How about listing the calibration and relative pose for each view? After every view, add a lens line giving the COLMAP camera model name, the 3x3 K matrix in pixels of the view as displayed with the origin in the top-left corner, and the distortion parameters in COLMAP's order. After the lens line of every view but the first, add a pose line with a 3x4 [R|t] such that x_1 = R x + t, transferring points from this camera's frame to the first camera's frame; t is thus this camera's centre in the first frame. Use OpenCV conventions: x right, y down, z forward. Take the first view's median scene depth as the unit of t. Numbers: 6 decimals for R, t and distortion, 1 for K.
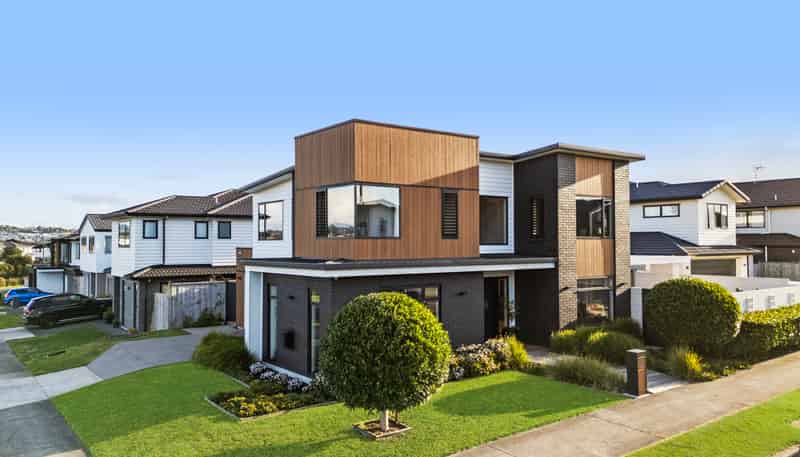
lens RADIAL K [[602.5, 0, 397.4], [0, 602.5, 225.4], [0, 0, 1]] dist [0.040352, -0.001491]
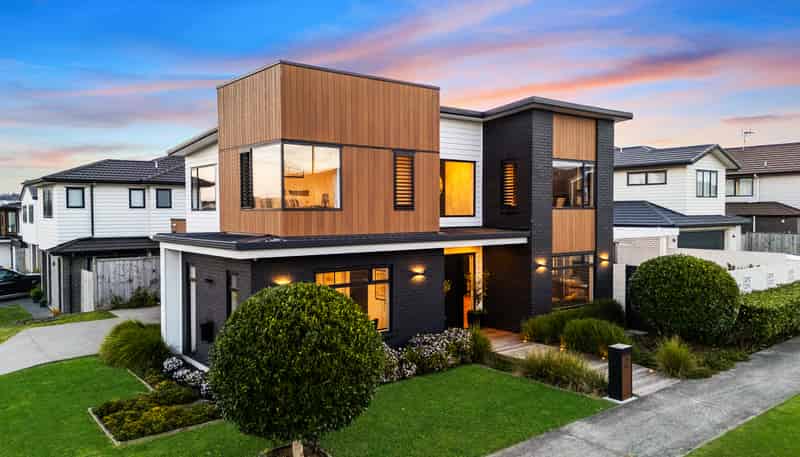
lens RADIAL K [[602.5, 0, 397.4], [0, 602.5, 225.4], [0, 0, 1]] dist [0.040352, -0.001491]
pose [[0.999589, -0.000204, 0.028673, 0.051082], [-0.001313, 0.998600, 0.052878, -0.000907], [-0.028644, -0.052894, 0.998189, 0.148965]]
